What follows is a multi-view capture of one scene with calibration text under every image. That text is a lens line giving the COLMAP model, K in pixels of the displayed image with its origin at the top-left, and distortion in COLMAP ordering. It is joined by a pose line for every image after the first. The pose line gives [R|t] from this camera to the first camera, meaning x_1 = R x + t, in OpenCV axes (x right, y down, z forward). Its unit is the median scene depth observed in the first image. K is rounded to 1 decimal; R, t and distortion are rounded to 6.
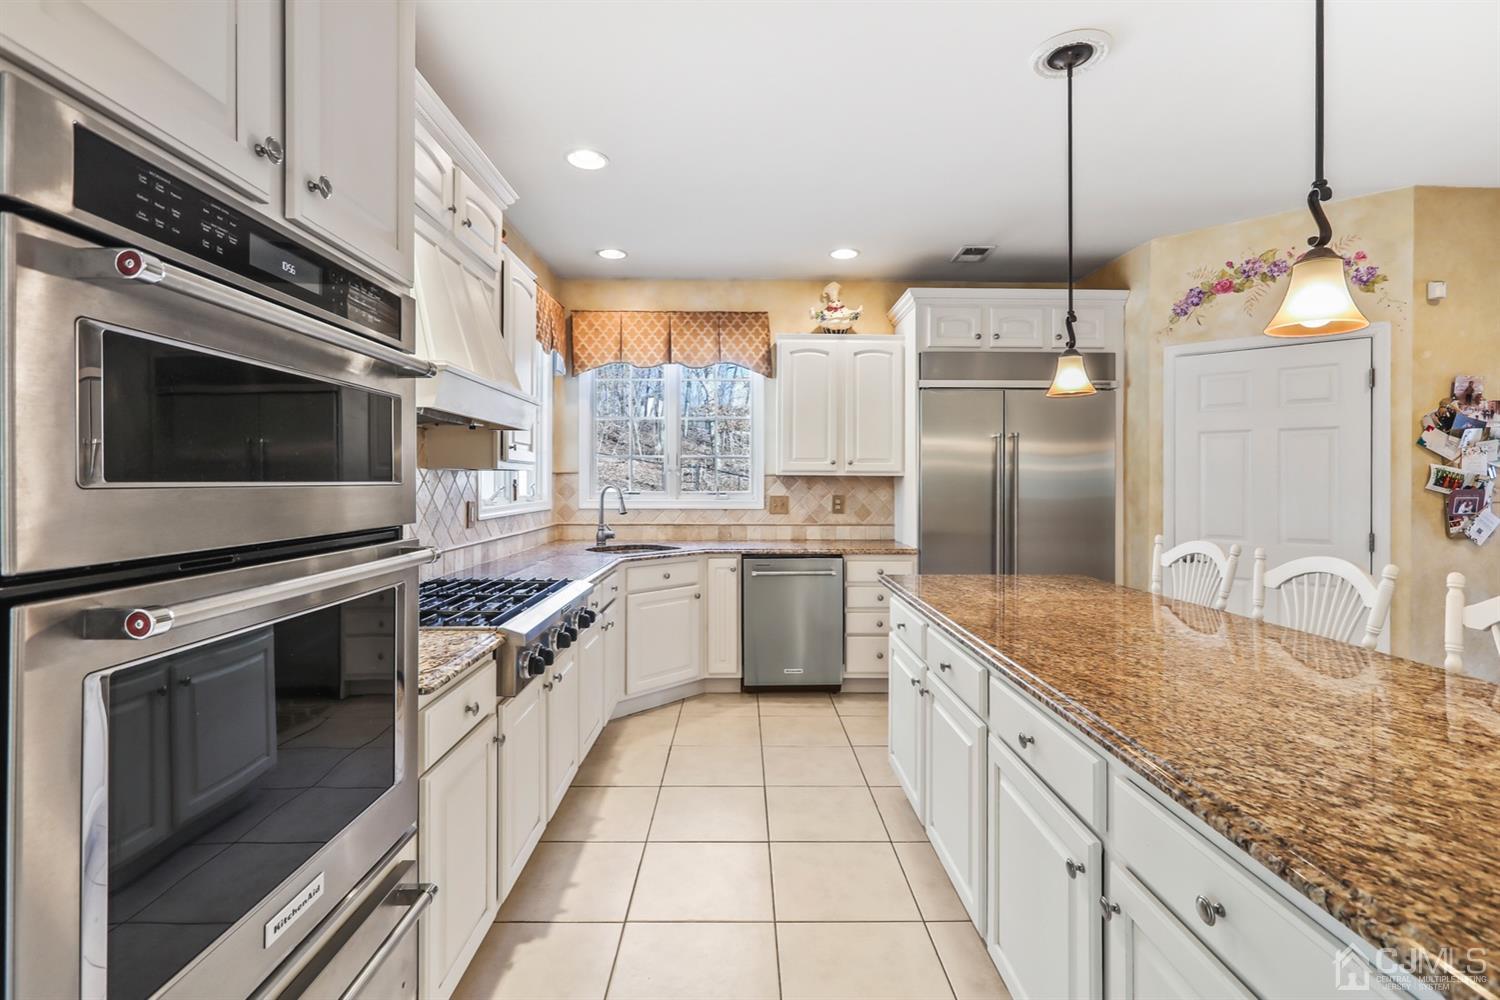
lens RADIAL K [[678.9, 0, 753.1], [0, 678.9, 479.4], [0, 0, 1]] dist [-0.000659, 0.001033]
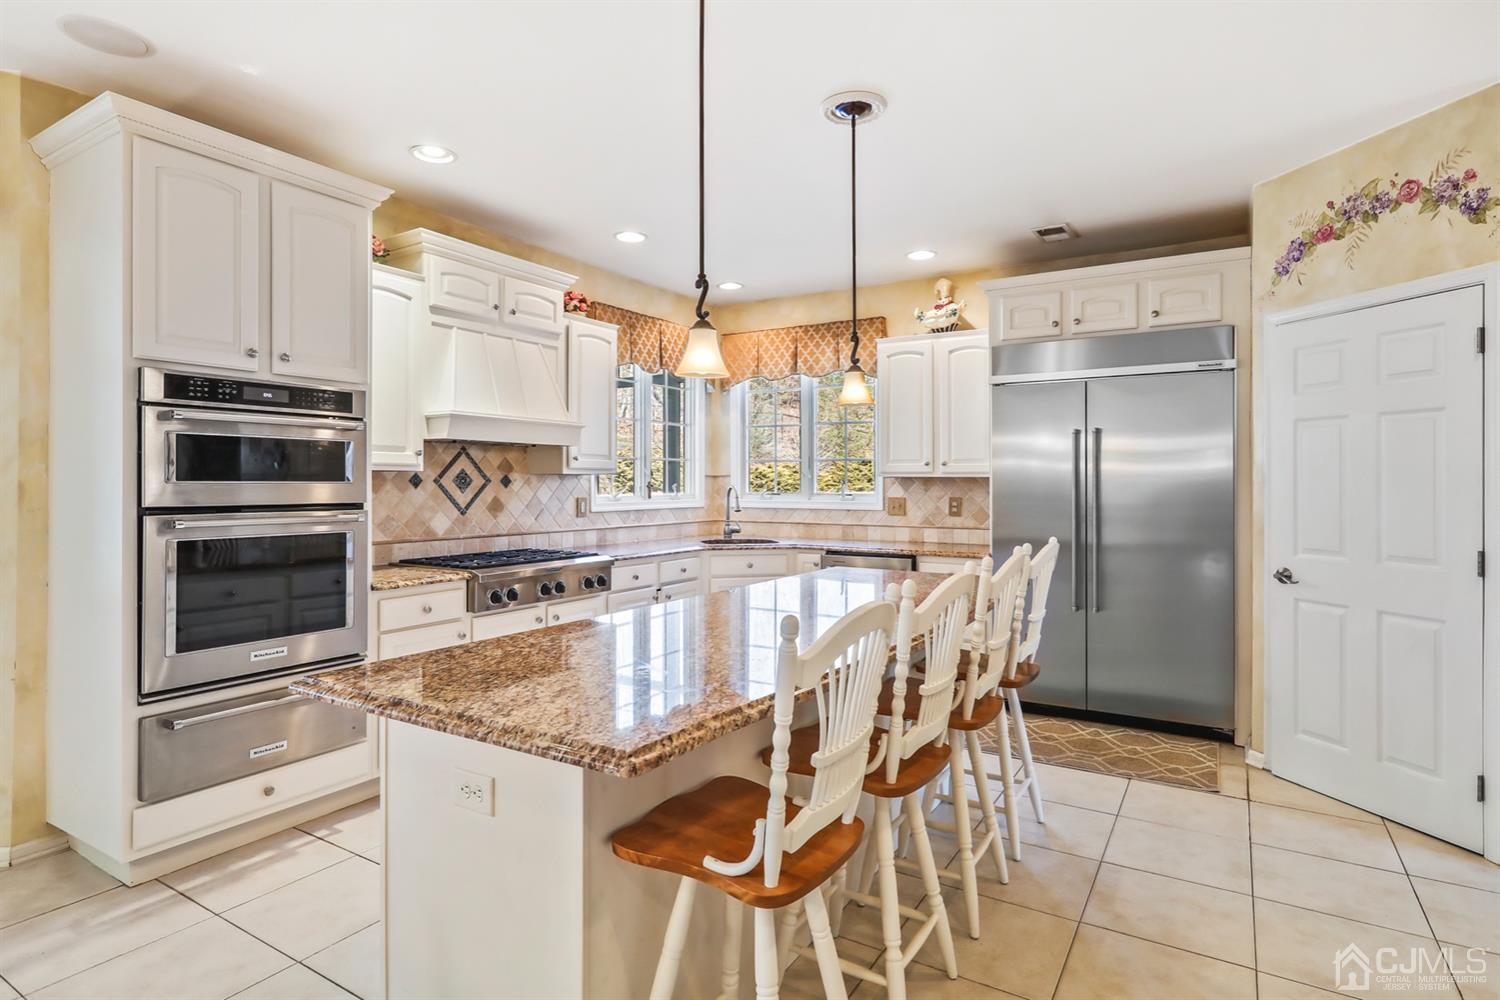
lens RADIAL K [[790.0, 0, 752.8], [0, 790.0, 479.5], [0, 0, 1]] dist [0.005589, 0.000557]
pose [[0.843989, -0.004215, -0.536344, 0.545247], [0.001984, 0.999987, -0.004737, 0.003291], [0.536357, 0.002934, 0.843986, -0.113574]]
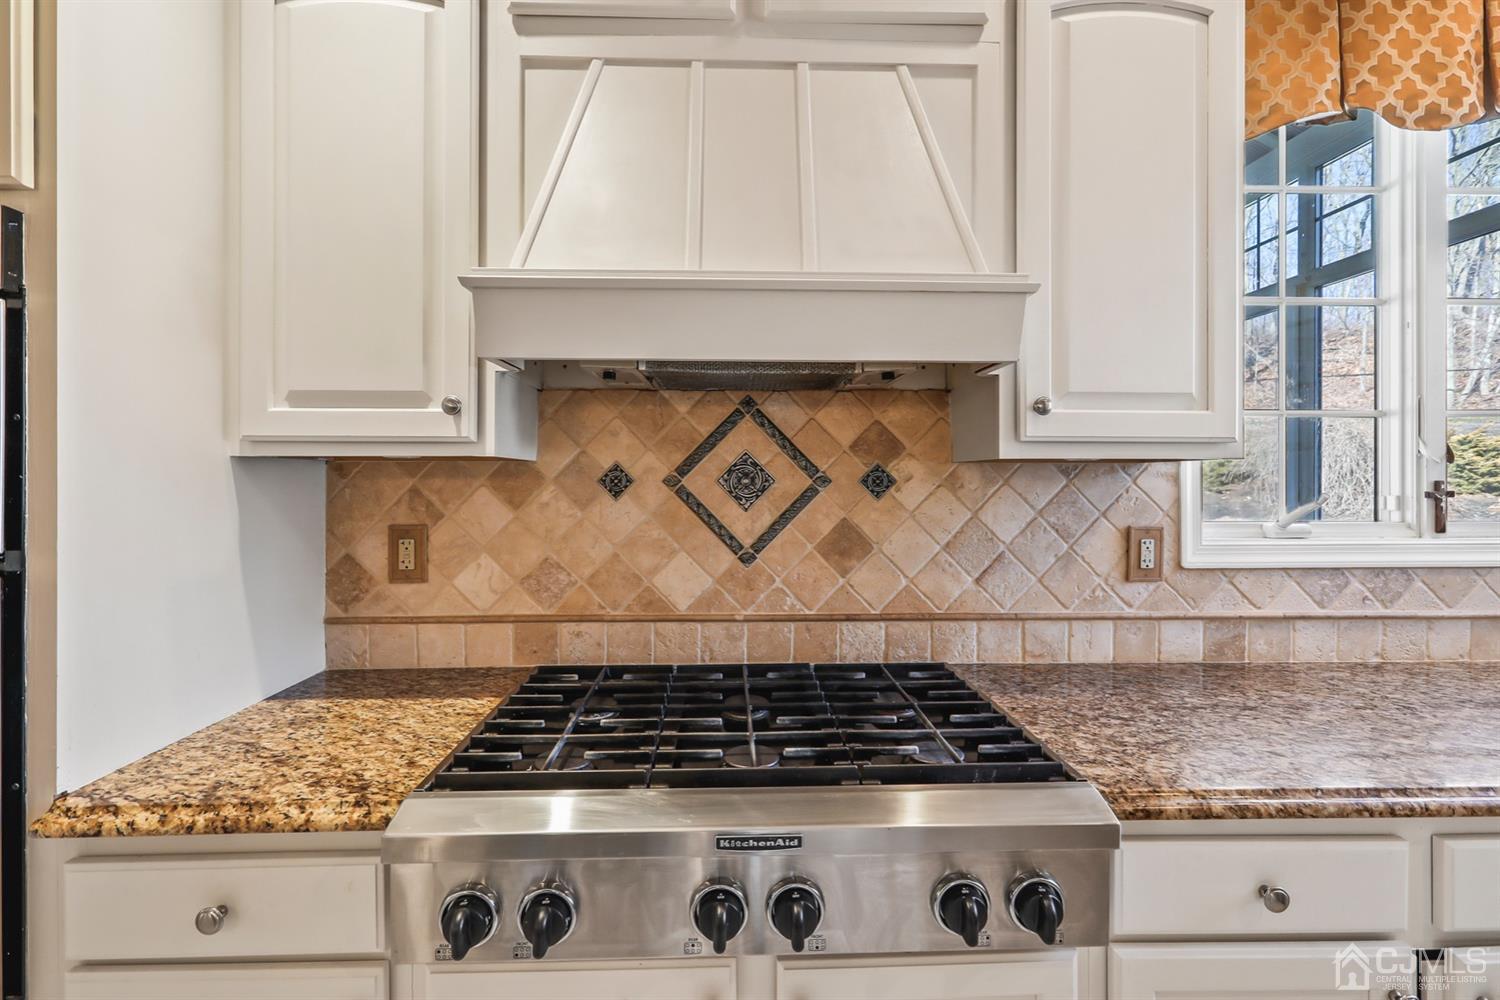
lens RADIAL K [[678.9, 0, 753.1], [0, 678.9, 479.4], [0, 0, 1]] dist [-0.000659, 0.001033]
pose [[0.014113, -0.000554, -0.999900, 0.046884], [0.001313, 0.999999, -0.000536, -0.001073], [0.999900, -0.001305, 0.014114, 0.541425]]
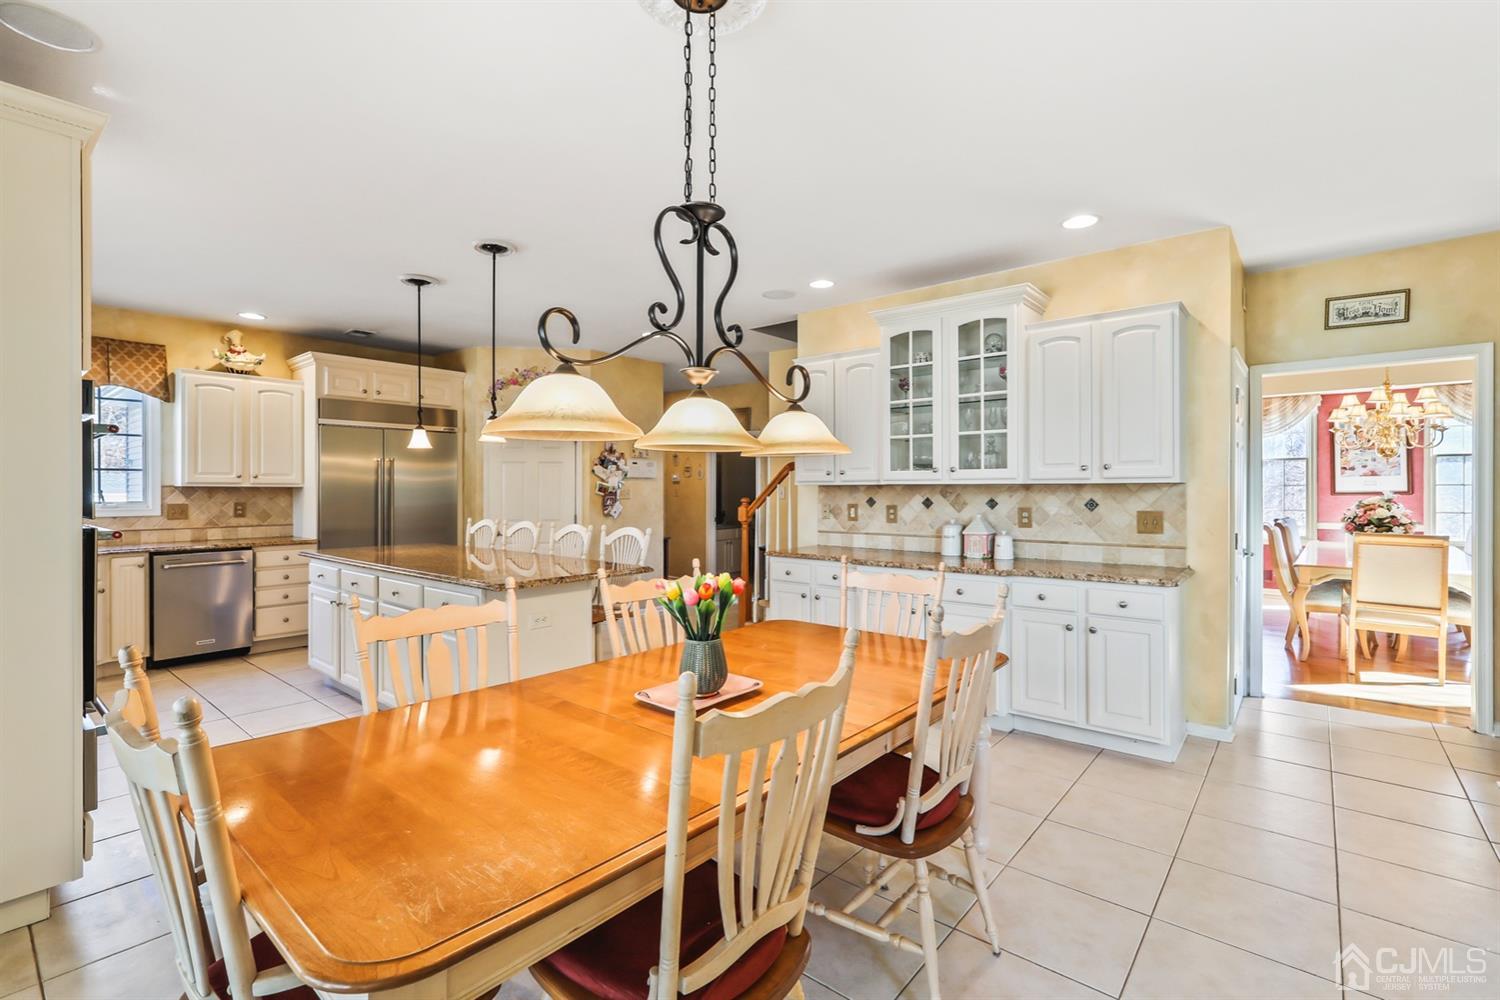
lens RADIAL K [[676.0, 0, 749.4], [0, 676.0, 486.5], [0, 0, 1]] dist [0.001654, 0.001192]
pose [[0.657611, -0.001415, 0.753357, -0.215219], [0.002386, 0.999997, -0.000205, -0.003567], [-0.753354, 0.001933, 0.657612, -0.566494]]
